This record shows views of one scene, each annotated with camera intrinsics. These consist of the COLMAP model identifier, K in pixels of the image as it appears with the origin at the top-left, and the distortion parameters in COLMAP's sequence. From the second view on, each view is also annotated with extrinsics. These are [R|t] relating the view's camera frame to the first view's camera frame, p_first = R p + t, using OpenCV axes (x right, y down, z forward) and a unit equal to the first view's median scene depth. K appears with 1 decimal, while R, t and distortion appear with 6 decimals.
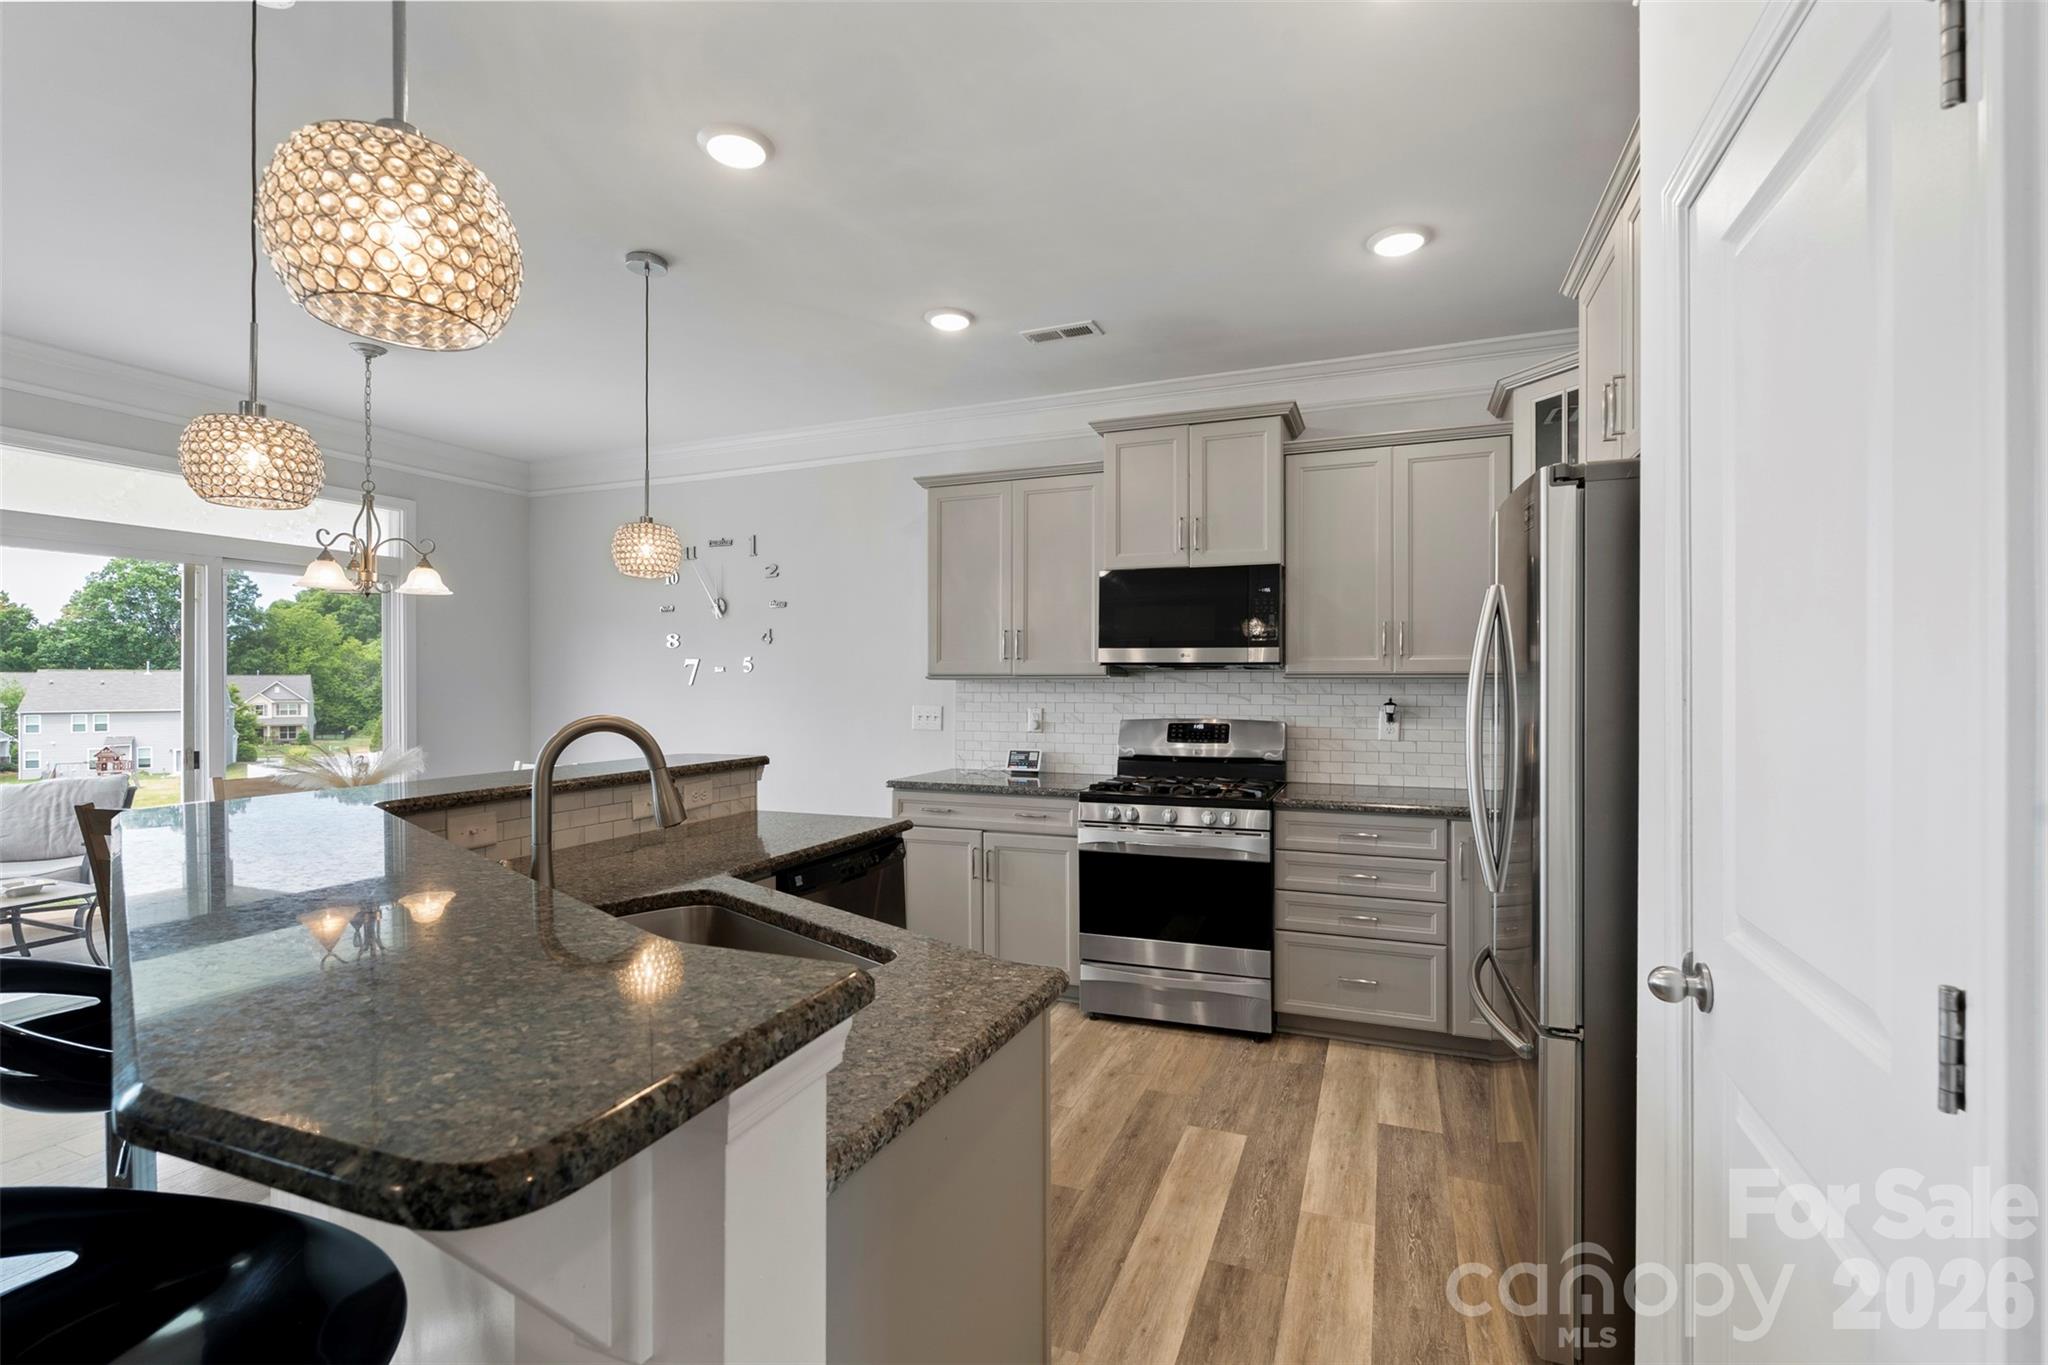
lens RADIAL K [[906.2, 0, 1031.0], [0, 906.2, 685.3], [0, 0, 1]] dist [-0.004203, 0.000908]
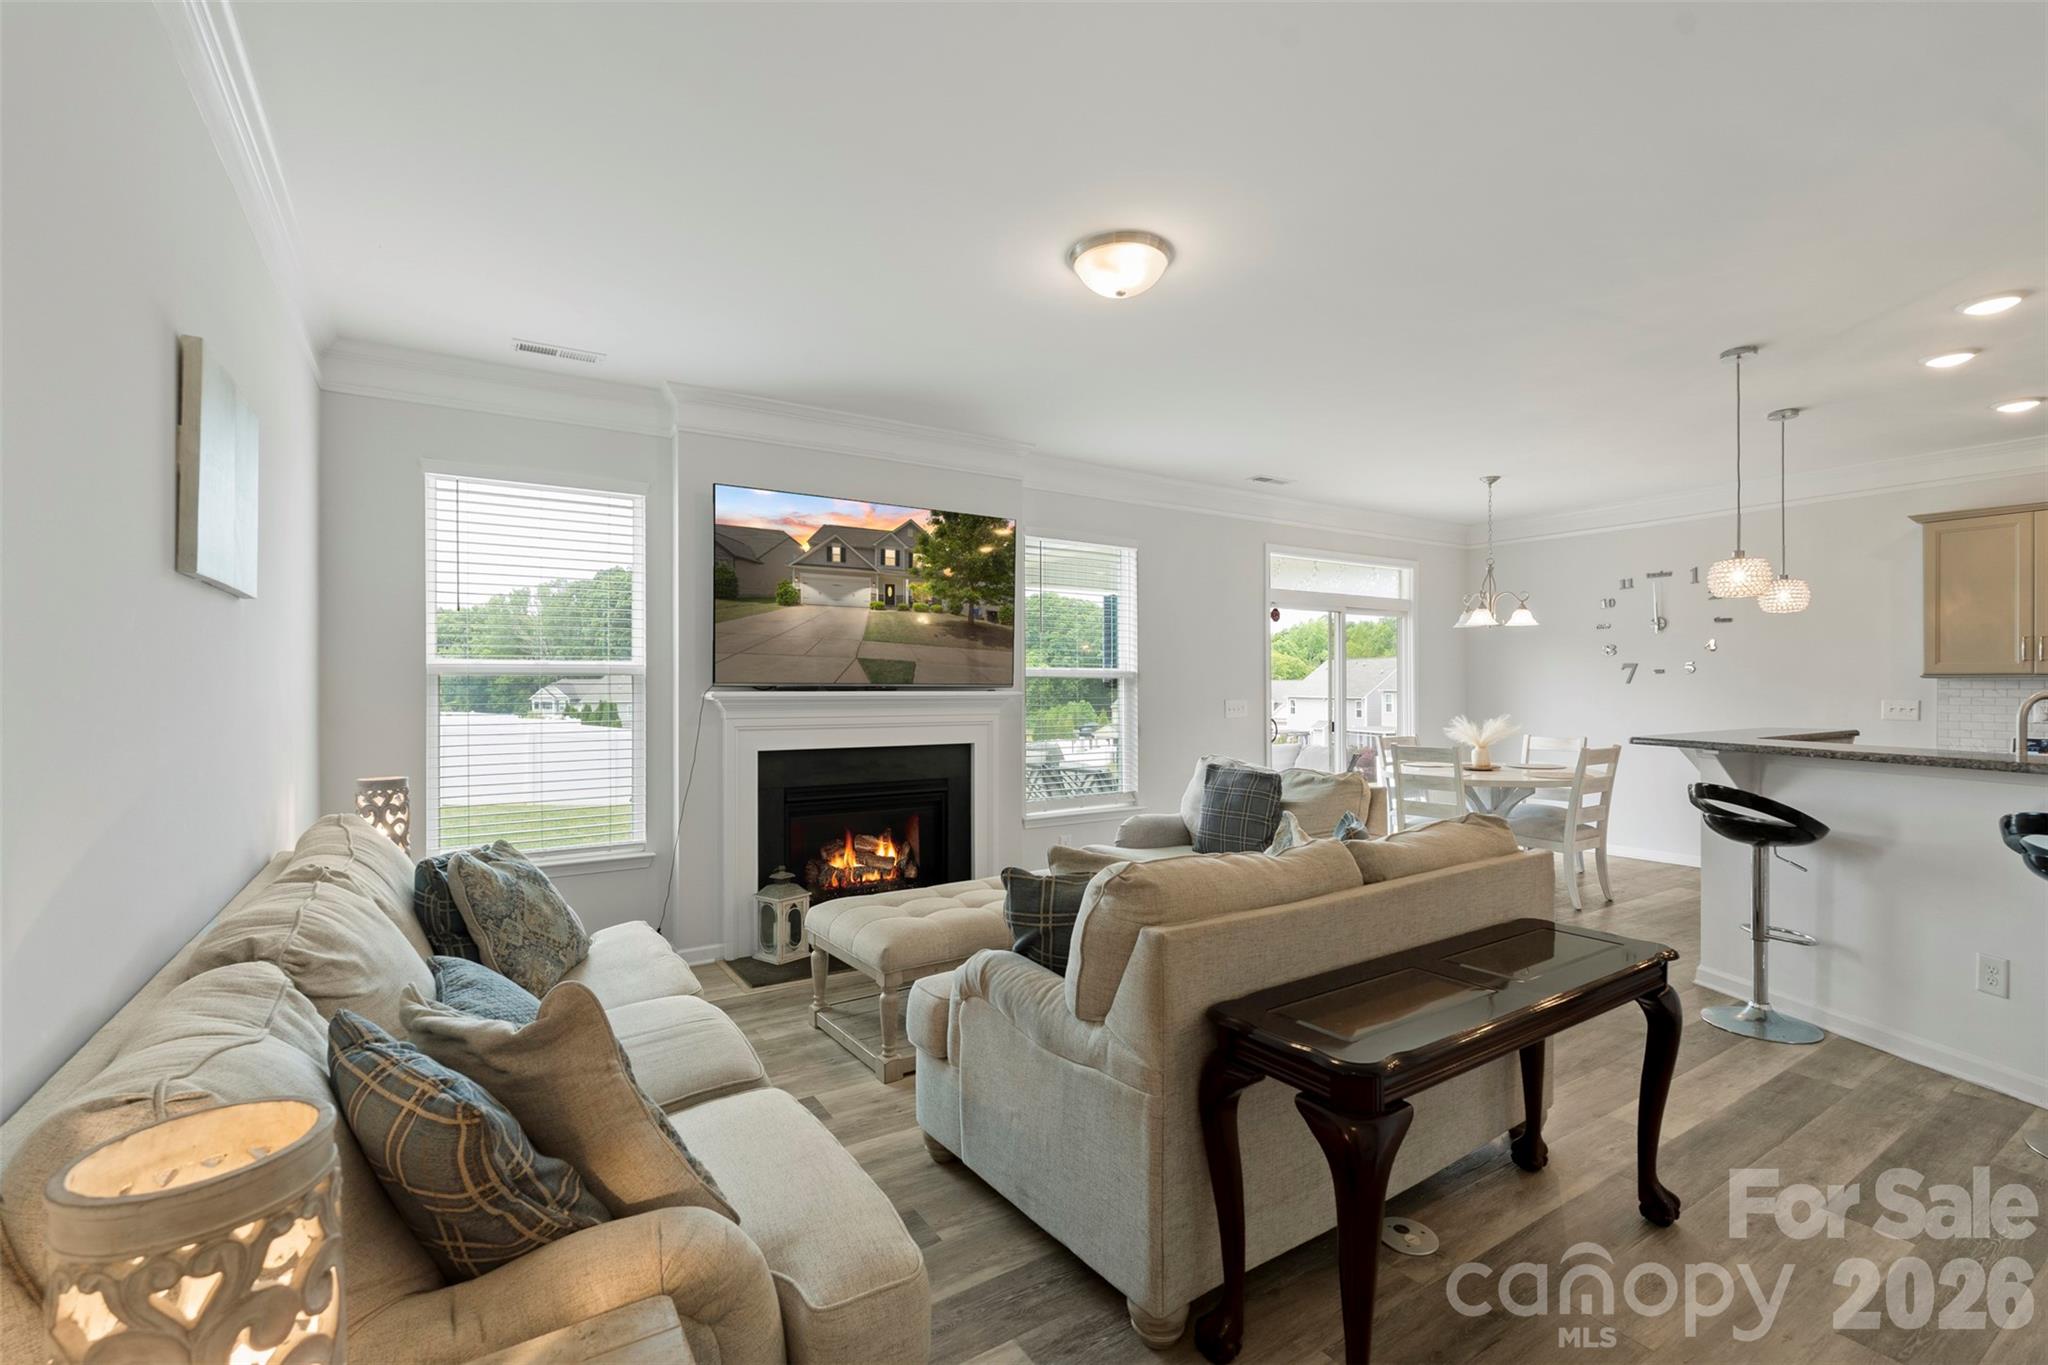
lens RADIAL K [[906.2, 0, 1030.4], [0, 906.2, 677.9], [0, 0, 1]] dist [-0.004203, 0.000908]
pose [[0.817644, -0.003781, -0.575712, -0.406275], [-0.002995, 0.999937, -0.010819, 0.010661], [0.575716, 0.010570, 0.817581, -0.719174]]
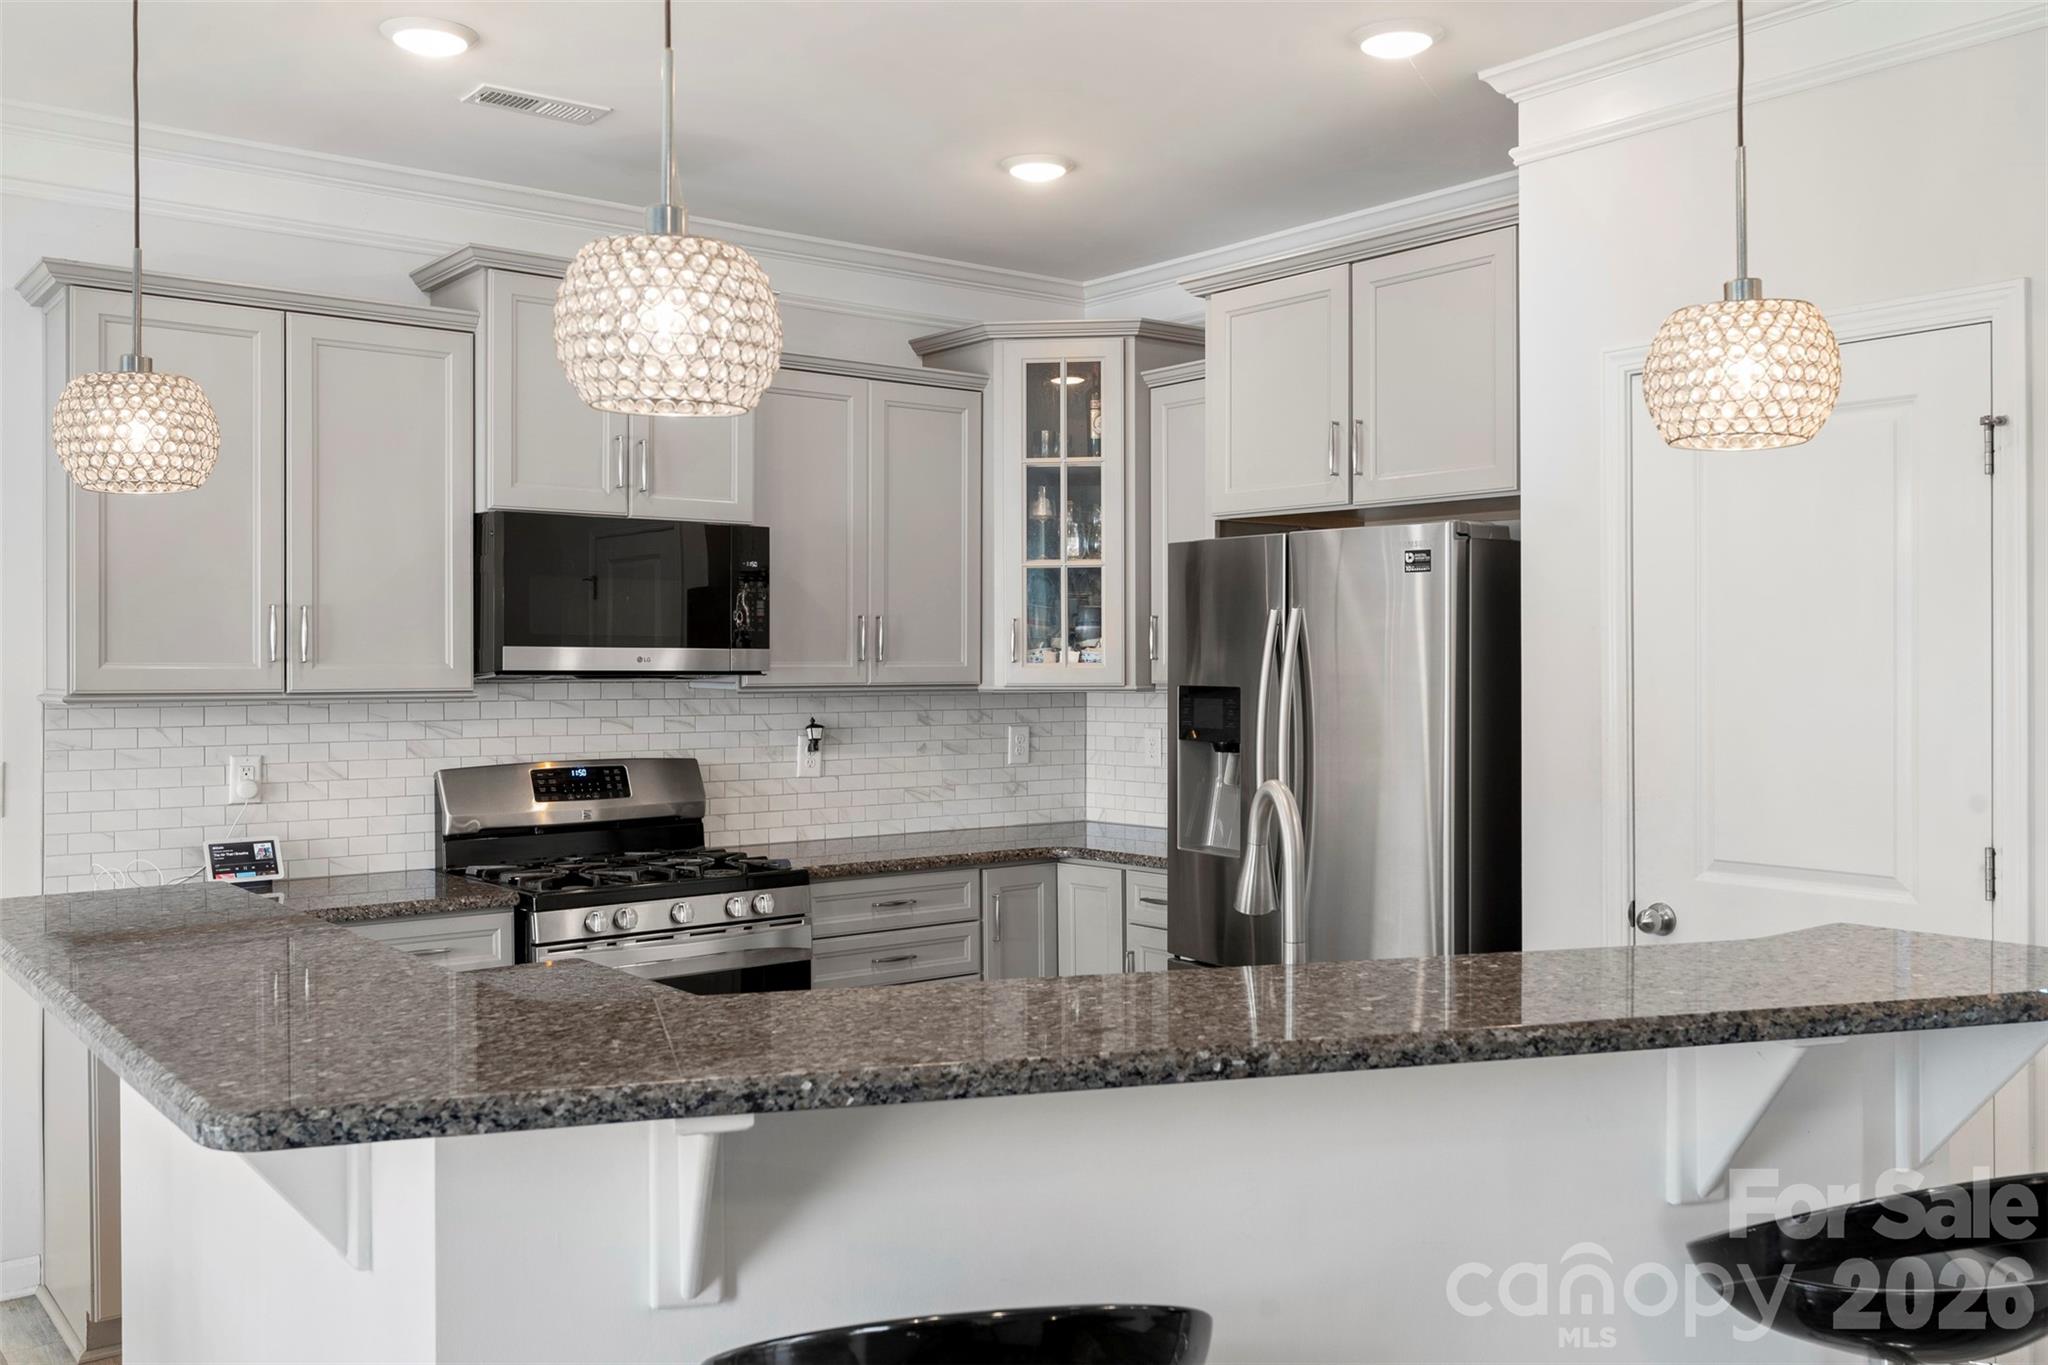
lens RADIAL K [[1738.5, 0, 1019.9], [0, 1738.5, 661.5], [0, 0, 1]] dist [-0.001877, 0.010072]
pose [[0.504882, 0.000369, 0.863188, -0.639943], [0.007582, 0.999959, -0.004862, -0.020375], [-0.863155, 0.008999, 0.504859, 0.144641]]
